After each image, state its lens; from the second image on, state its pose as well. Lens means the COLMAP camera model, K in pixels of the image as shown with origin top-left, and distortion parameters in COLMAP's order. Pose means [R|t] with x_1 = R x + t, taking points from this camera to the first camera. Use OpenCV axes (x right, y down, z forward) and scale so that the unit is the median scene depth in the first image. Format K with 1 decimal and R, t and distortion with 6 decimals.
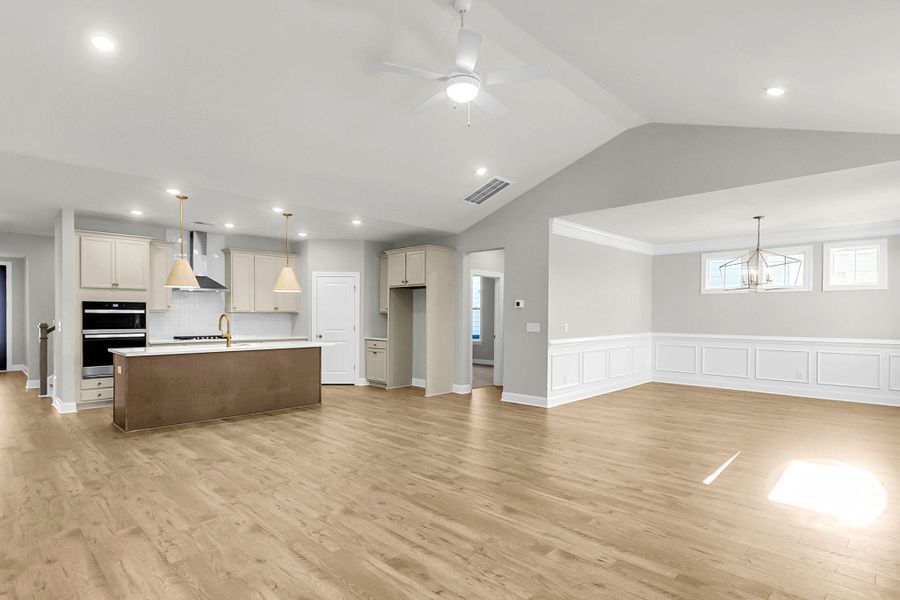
lens RADIAL K [[463.9, 0, 451.1], [0, 463.9, 320.8], [0, 0, 1]] dist [-0.001034, -0.000339]
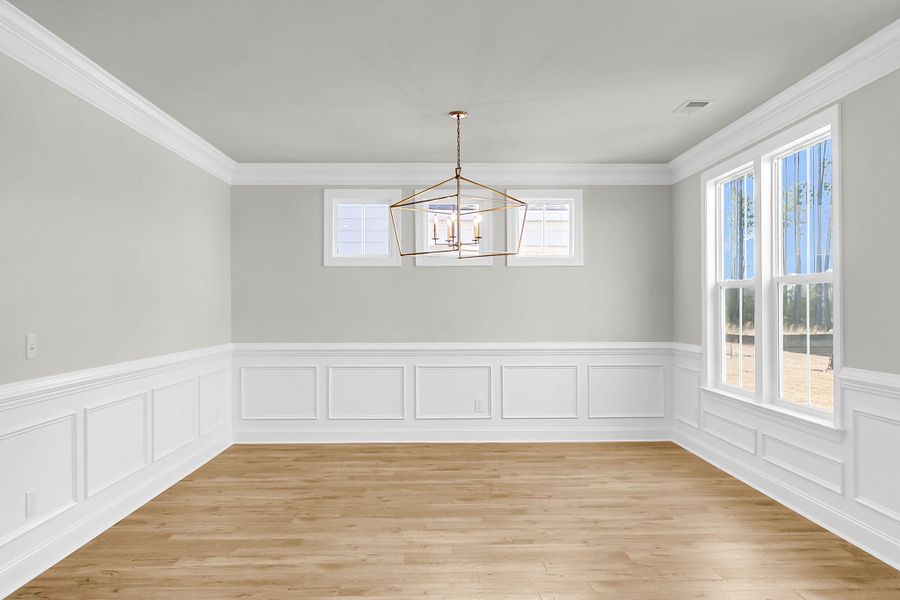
lens RADIAL K [[681.0, 0, 449.5], [0, 681.0, 305.4], [0, 0, 1]] dist [-0.017861, -0.006708]
pose [[0.703384, -0.002524, 0.710805, 0.130133], [0.013642, 0.999857, -0.009949, -0.005303], [-0.710679, 0.016695, 0.703319, 0.503616]]
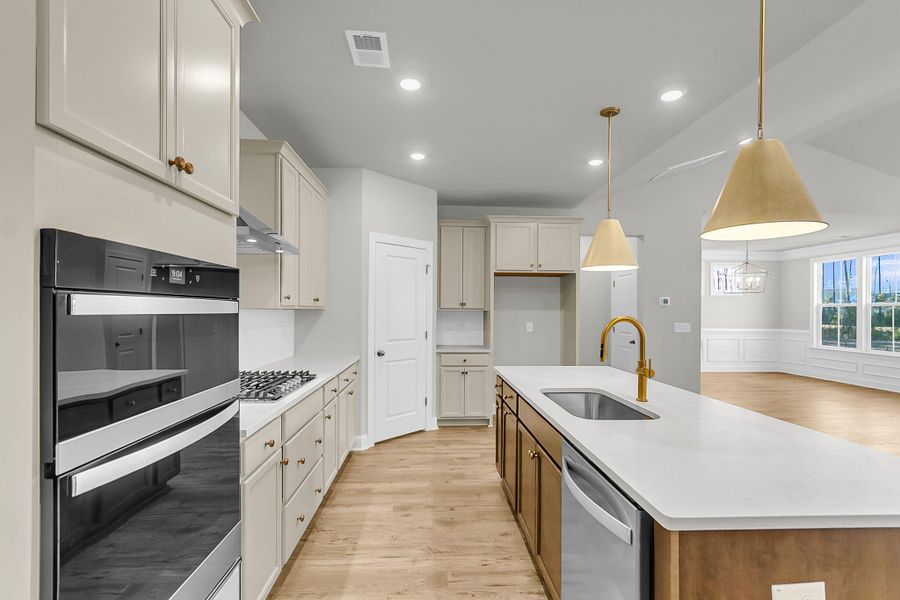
lens RADIAL K [[427.8, 0, 459.9], [0, 427.8, 312.1], [0, 0, 1]] dist [-0.001769, 0.001714]
pose [[0.675463, -0.001681, 0.737392, -0.792223], [0.005065, 0.999984, -0.002360, -0.017193], [-0.737376, 0.005329, 0.675461, 0.813131]]
